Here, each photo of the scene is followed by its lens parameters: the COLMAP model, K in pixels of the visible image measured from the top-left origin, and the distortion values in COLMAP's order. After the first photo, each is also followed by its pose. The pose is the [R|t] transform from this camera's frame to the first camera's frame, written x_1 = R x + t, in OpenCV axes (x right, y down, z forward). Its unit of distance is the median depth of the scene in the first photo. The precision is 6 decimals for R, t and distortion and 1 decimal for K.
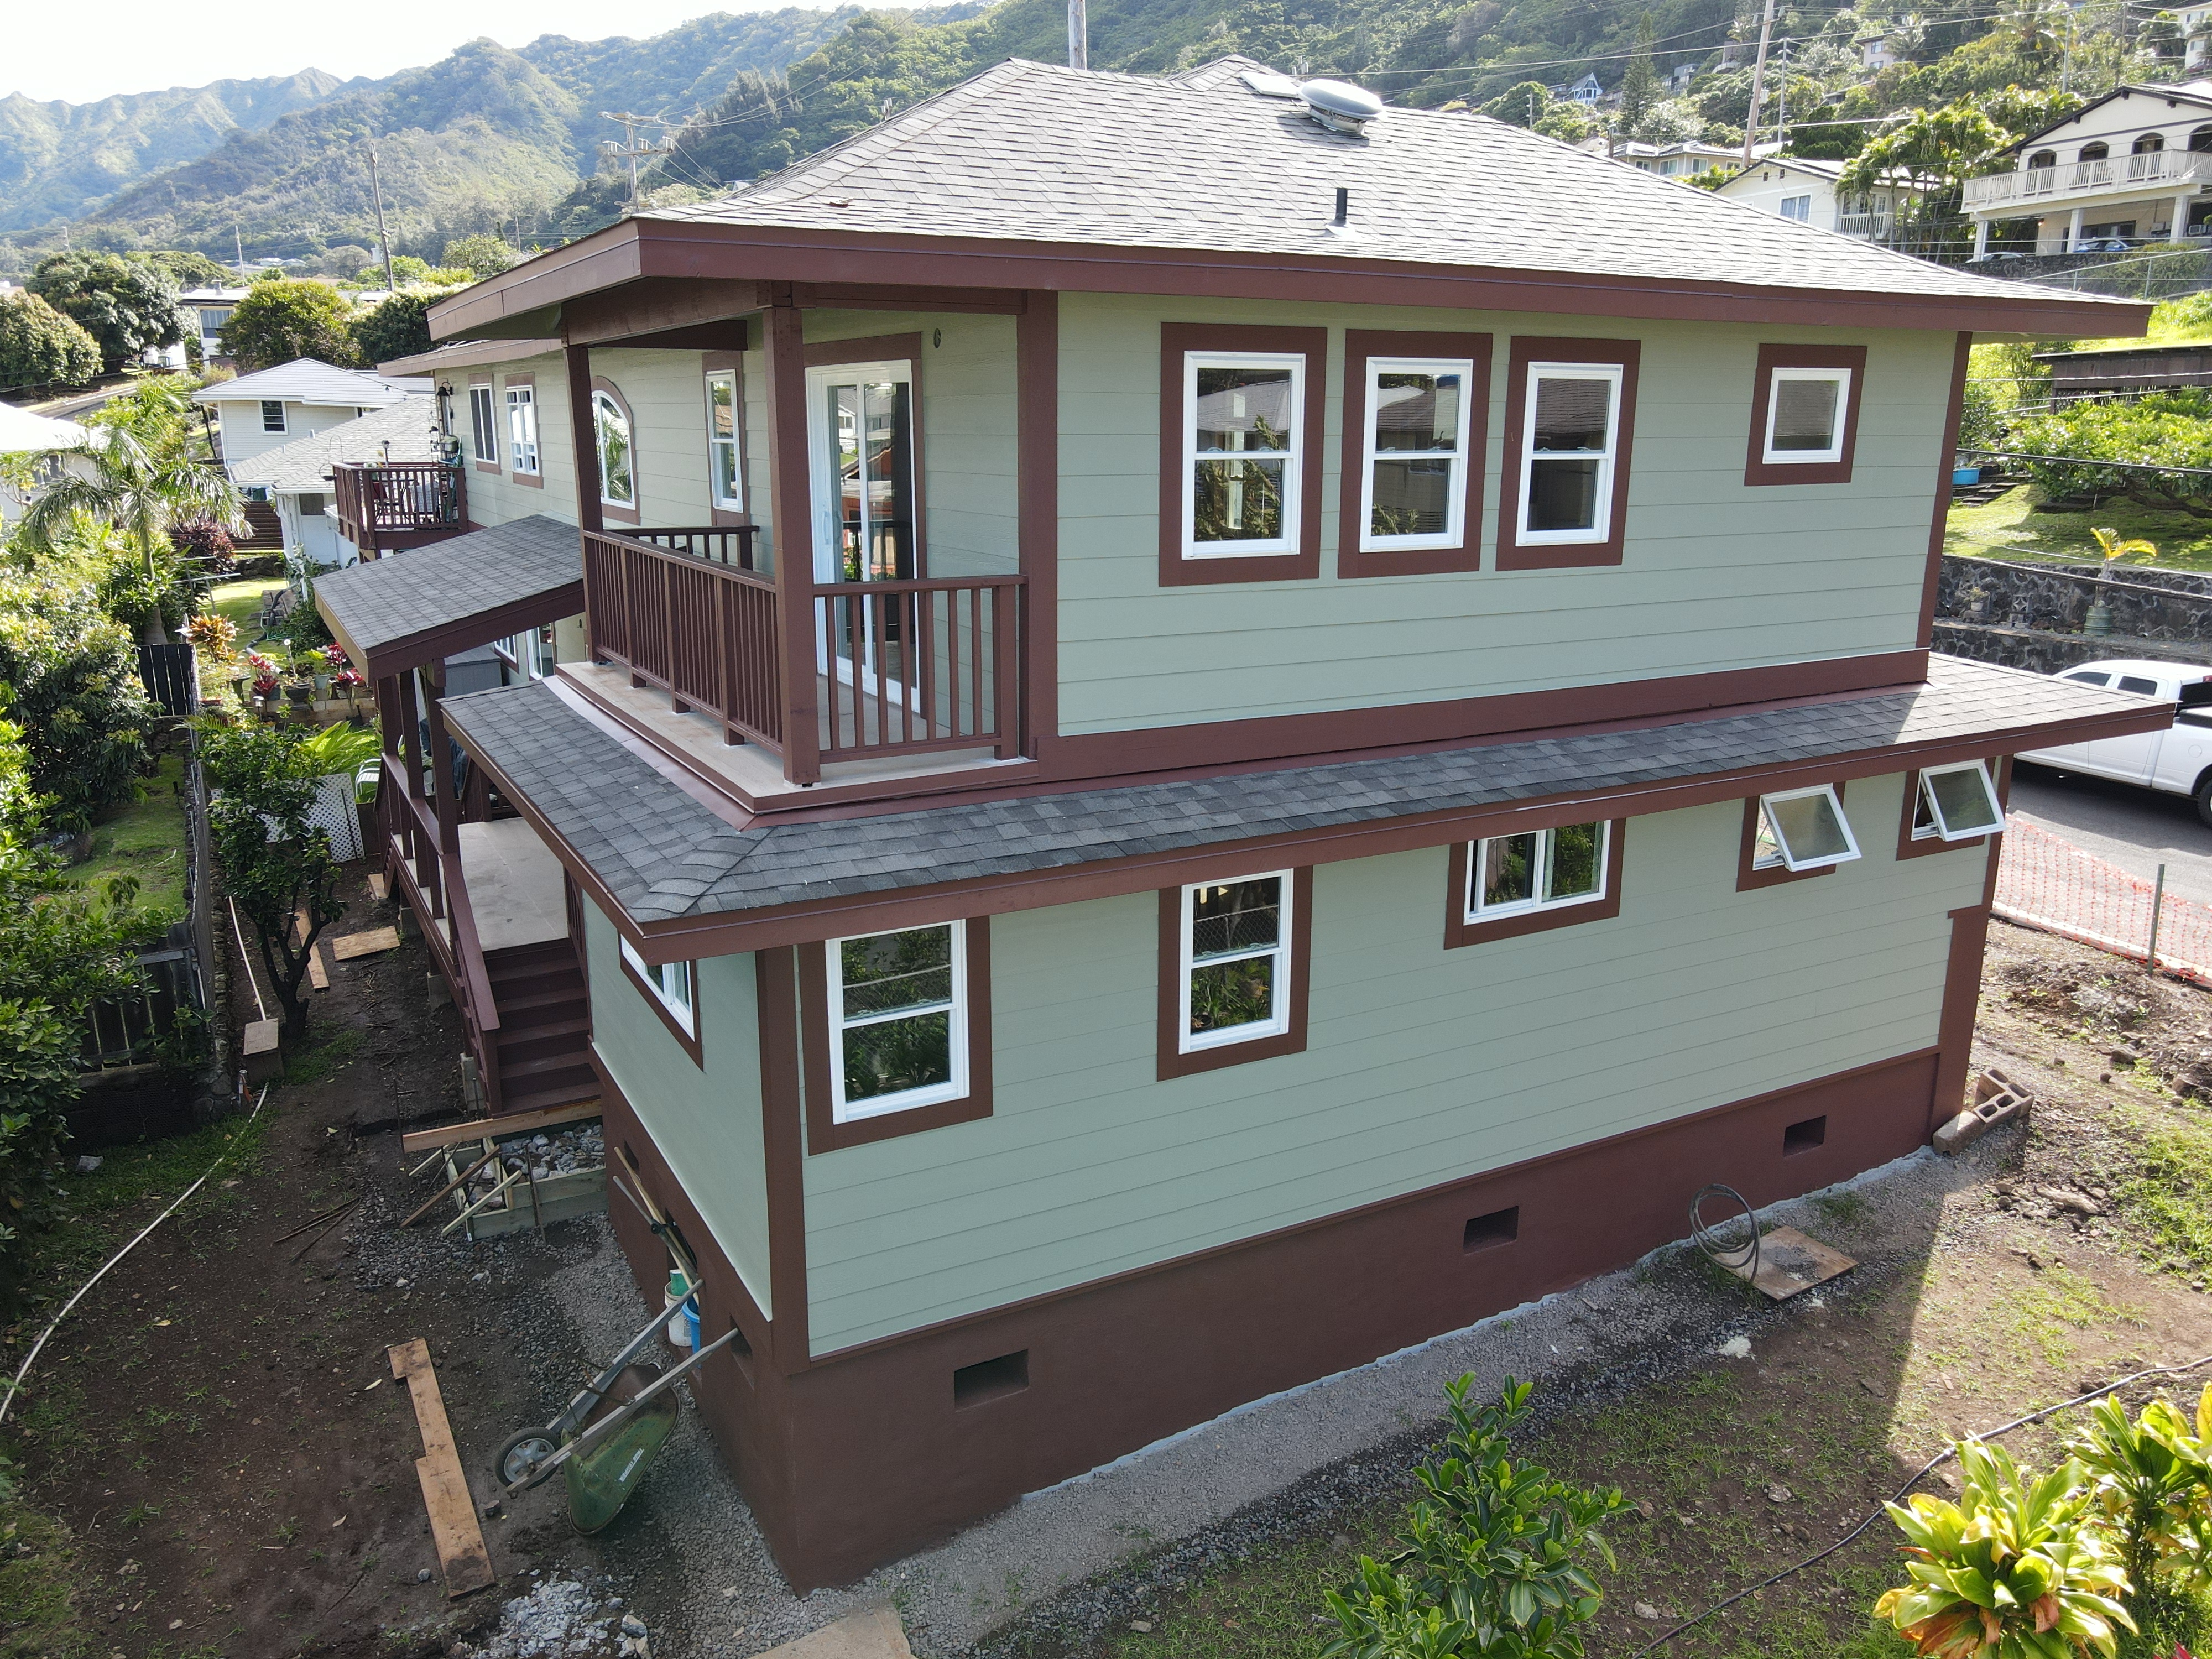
lens RADIAL K [[1625.0, 0, 1124.5], [0, 1625.0, 821.4], [0, 0, 1]] dist [0.024763, -0.000097]
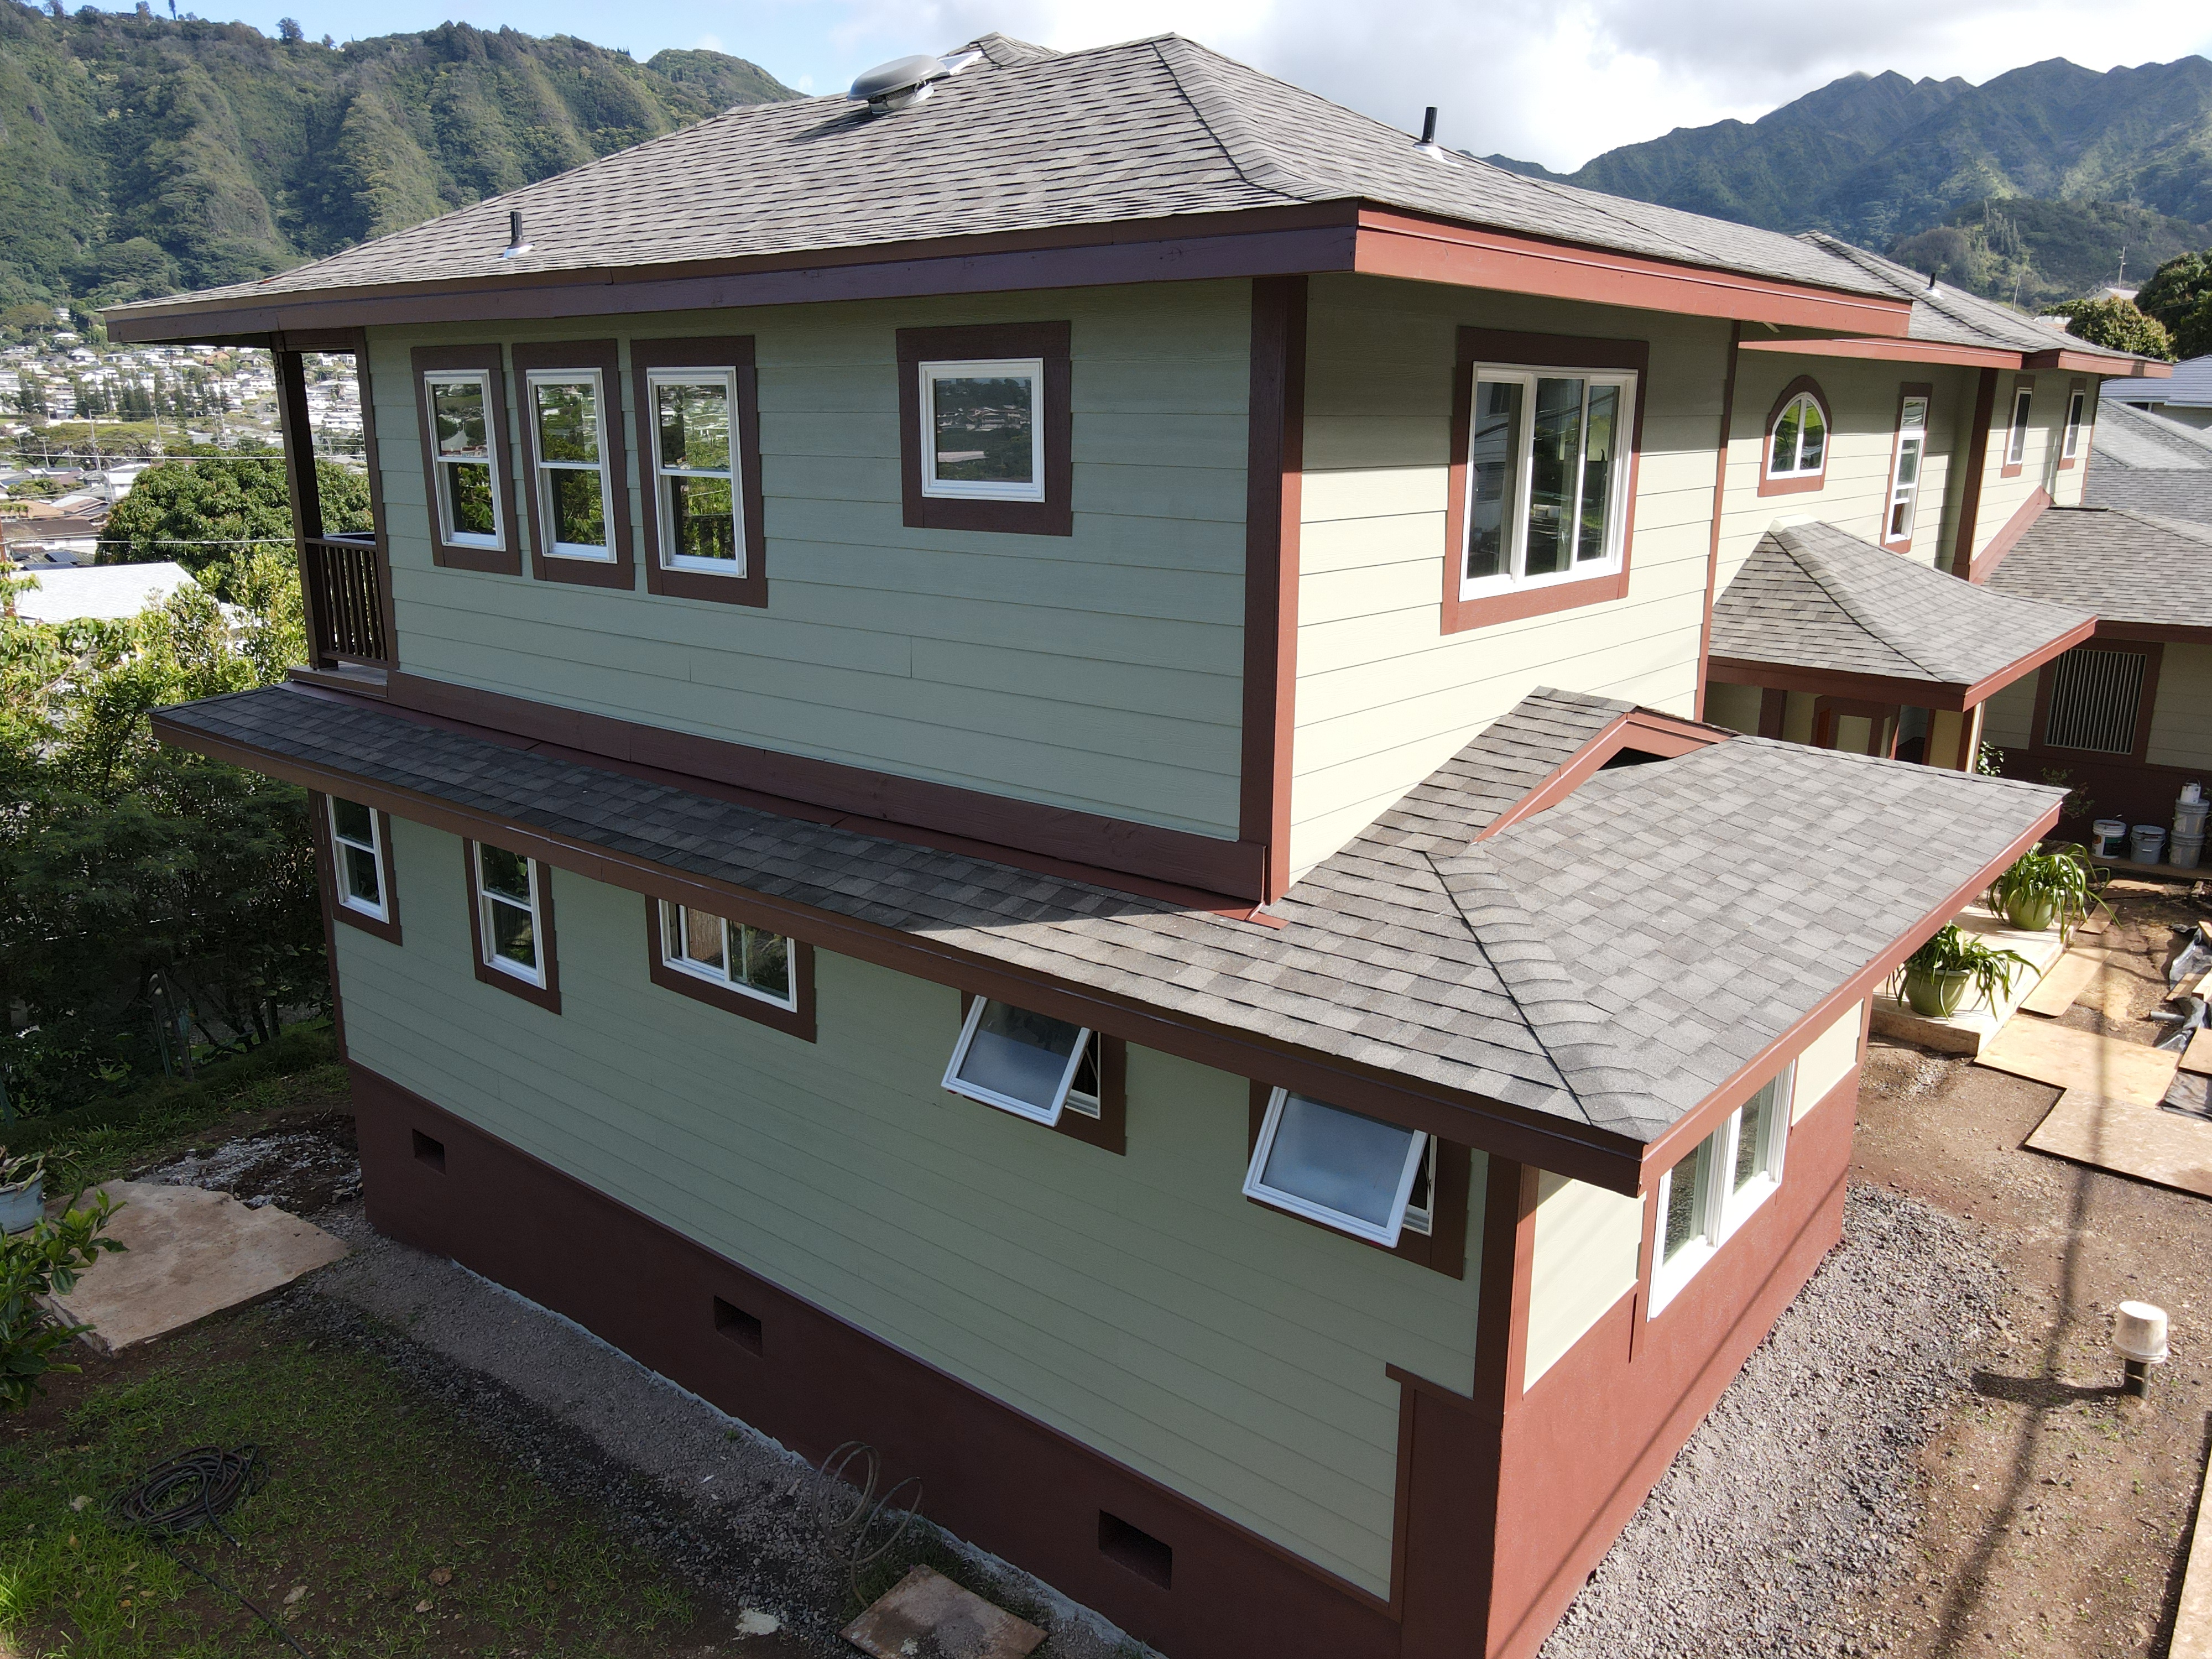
lens RADIAL K [[1625.0, 0, 1120.8], [0, 1625.0, 840.6], [0, 0, 1]] dist [0.024763, -0.000097]
pose [[0.354695, 0.229133, -0.906471, 1.116262], [-0.230769, 0.960966, 0.152610, -0.206685], [0.906056, 0.155056, 0.393727, 0.835246]]
